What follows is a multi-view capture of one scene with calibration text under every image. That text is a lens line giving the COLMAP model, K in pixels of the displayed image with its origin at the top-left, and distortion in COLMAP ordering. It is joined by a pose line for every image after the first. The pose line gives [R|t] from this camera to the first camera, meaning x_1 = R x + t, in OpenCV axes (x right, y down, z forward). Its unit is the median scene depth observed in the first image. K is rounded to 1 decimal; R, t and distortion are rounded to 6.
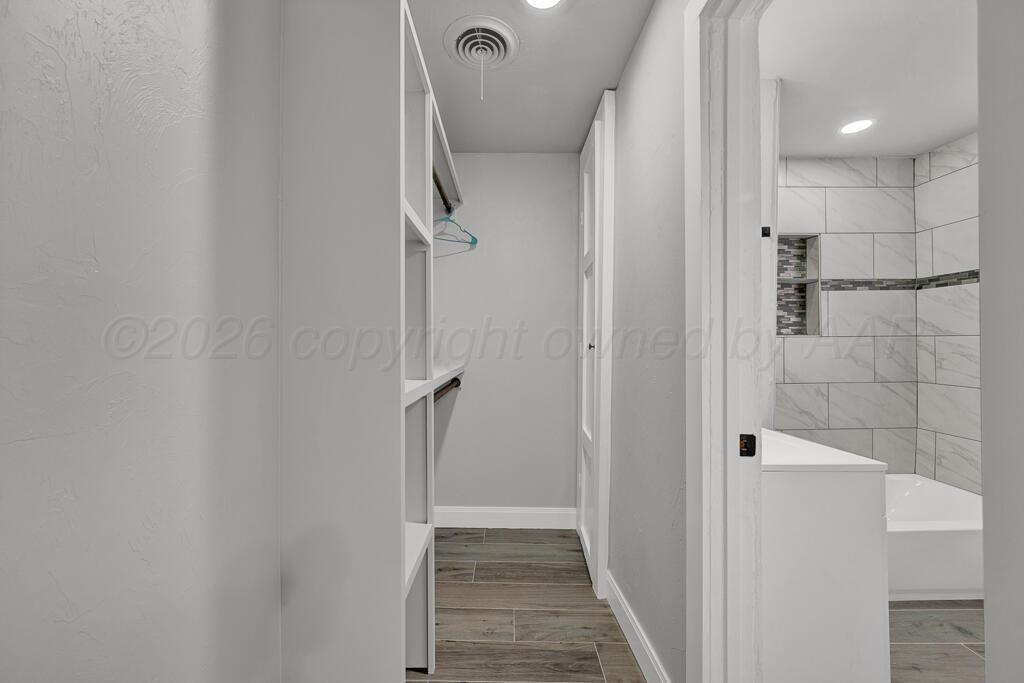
lens RADIAL K [[402.6, 0, 512.3], [0, 402.6, 344.4], [0, 0, 1]] dist [-0.002248, -0.000291]
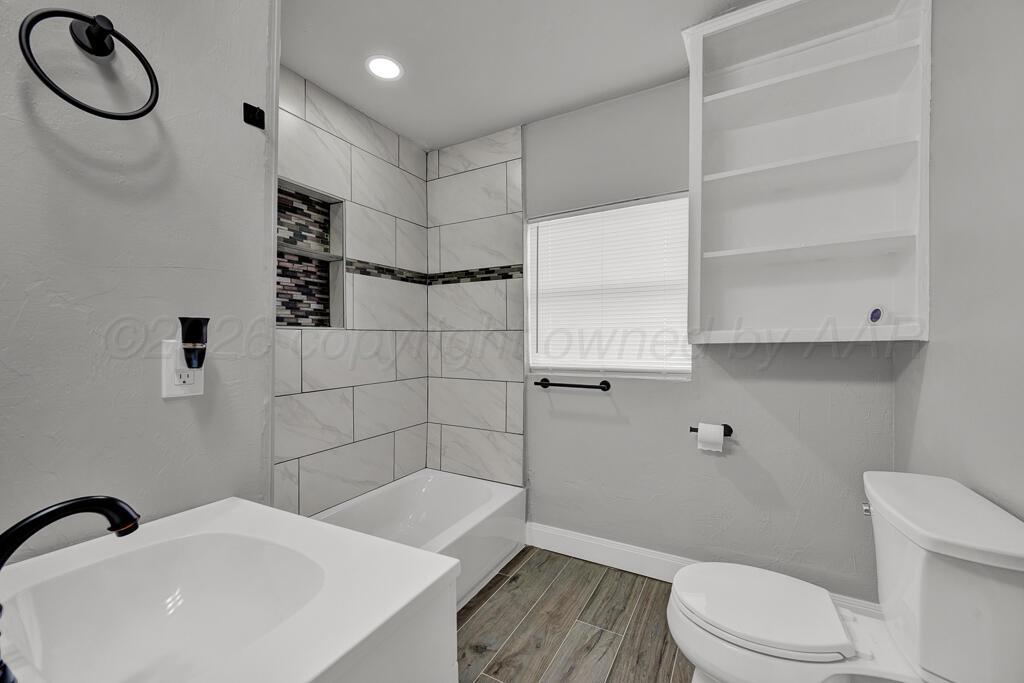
lens RADIAL K [[402.6, 0, 514.3], [0, 402.6, 340.8], [0, 0, 1]] dist [-0.002248, -0.000291]
pose [[0.493418, -0.002160, 0.869789, 0.236197], [-0.002631, 0.999989, 0.003975, -0.001159], [-0.869788, -0.004250, 0.493407, 0.312319]]
